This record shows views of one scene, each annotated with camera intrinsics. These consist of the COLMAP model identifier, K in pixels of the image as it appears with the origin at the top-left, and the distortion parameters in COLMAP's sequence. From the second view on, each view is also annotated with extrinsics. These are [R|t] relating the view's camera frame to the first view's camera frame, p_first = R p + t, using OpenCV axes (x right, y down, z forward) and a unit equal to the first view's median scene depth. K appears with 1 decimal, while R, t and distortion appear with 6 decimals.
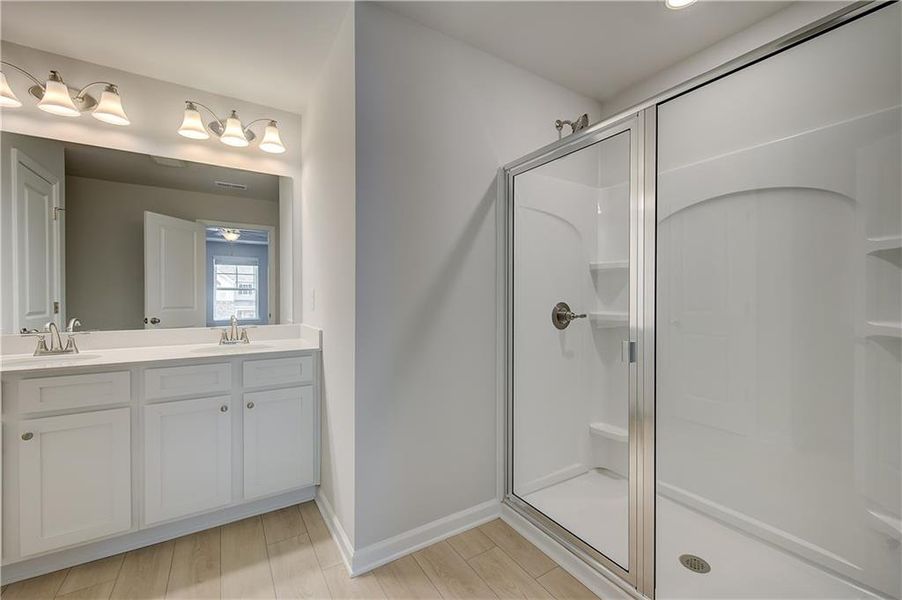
lens RADIAL K [[357.1, 0, 456.8], [0, 357.1, 296.9], [0, 0, 1]] dist [0.003848, 0.000388]
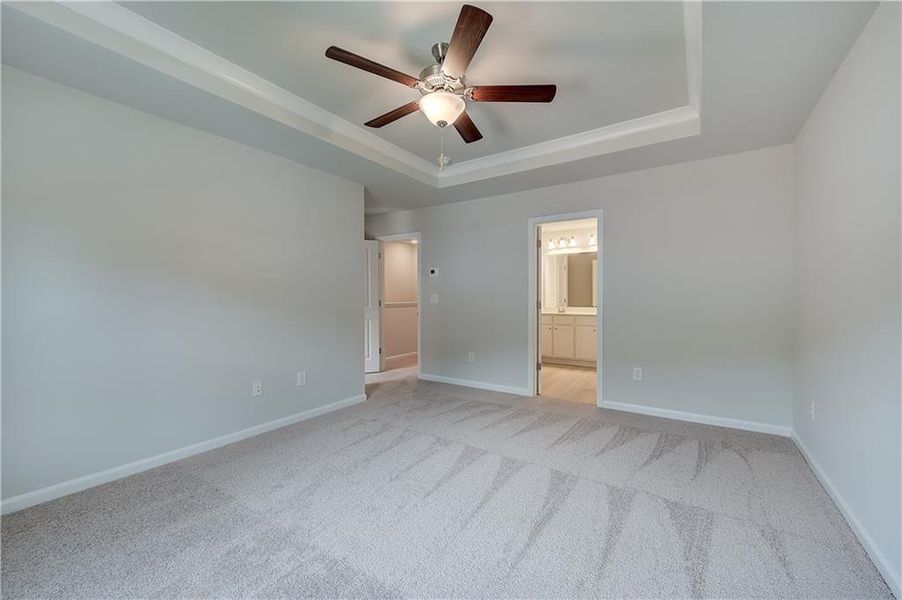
lens RADIAL K [[357.1, 0, 452.2], [0, 357.1, 298.4], [0, 0, 1]] dist [0.003848, 0.000388]
pose [[0.373671, 0.001837, -0.927560, 1.809702], [-0.004352, 0.999991, 0.000228, 0.023658], [0.927551, 0.003952, 0.373675, -1.370775]]
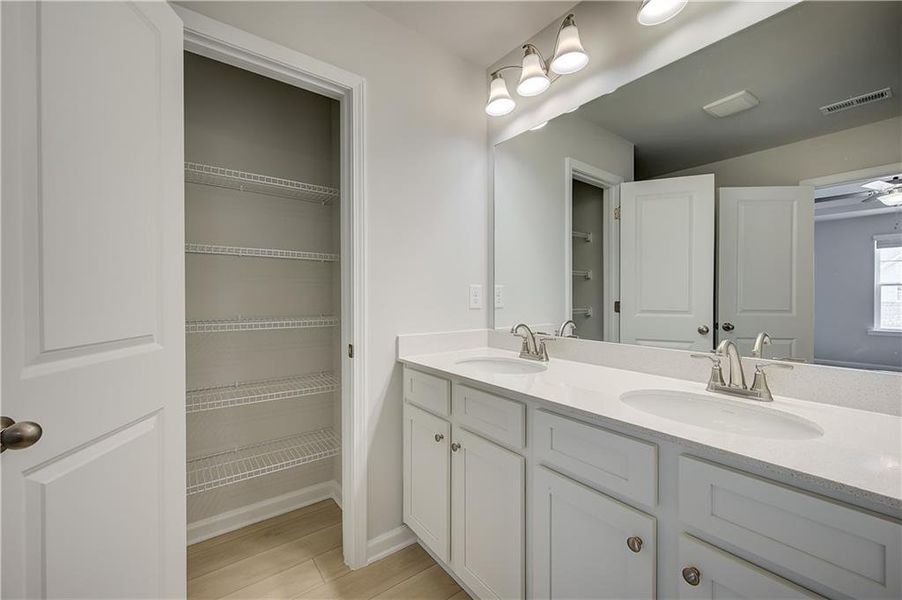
lens RADIAL K [[357.1, 0, 455.9], [0, 357.1, 301.6], [0, 0, 1]] dist [0.003848, 0.000388]
pose [[0.065242, 0.022484, -0.997616, -0.208229], [-0.005445, 0.999739, 0.022176, -0.004882], [0.997855, 0.003986, 0.065347, 0.714608]]
